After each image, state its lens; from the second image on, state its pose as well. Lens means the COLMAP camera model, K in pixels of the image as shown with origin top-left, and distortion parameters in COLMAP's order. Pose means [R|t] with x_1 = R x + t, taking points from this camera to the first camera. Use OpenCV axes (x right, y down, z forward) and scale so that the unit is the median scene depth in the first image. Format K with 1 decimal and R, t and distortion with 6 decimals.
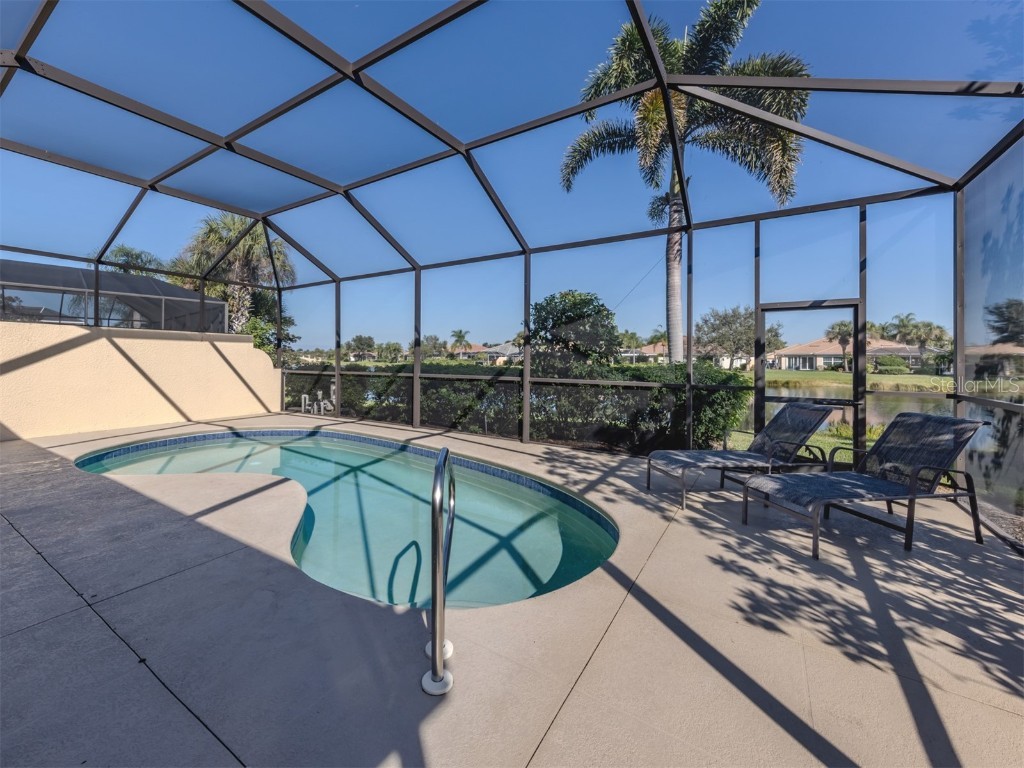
lens RADIAL K [[390.1, 0, 538.8], [0, 390.1, 354.3], [0, 0, 1]] dist [0.011049, -0.002858]
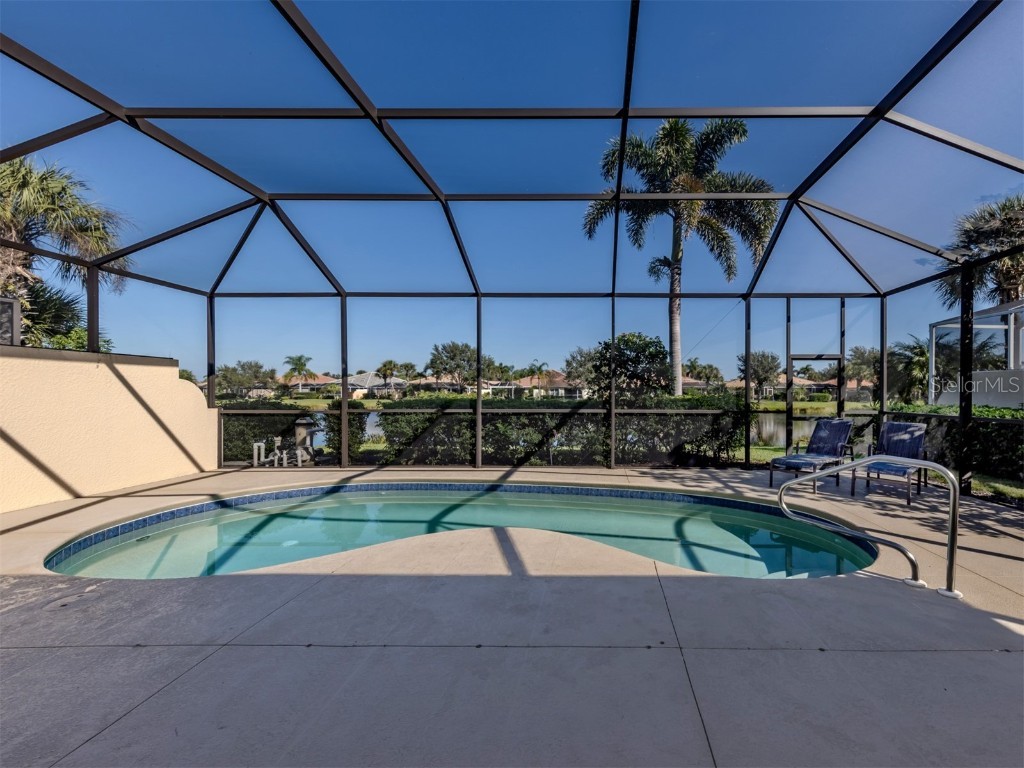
lens RADIAL K [[390.1, 0, 562.2], [0, 390.1, 394.0], [0, 0, 1]] dist [0.011049, -0.002858]
pose [[0.860634, -0.008694, 0.509150, -0.484819], [-0.001684, 0.999800, 0.019919, -0.003657], [-0.509222, -0.018000, 0.860447, 0.083117]]
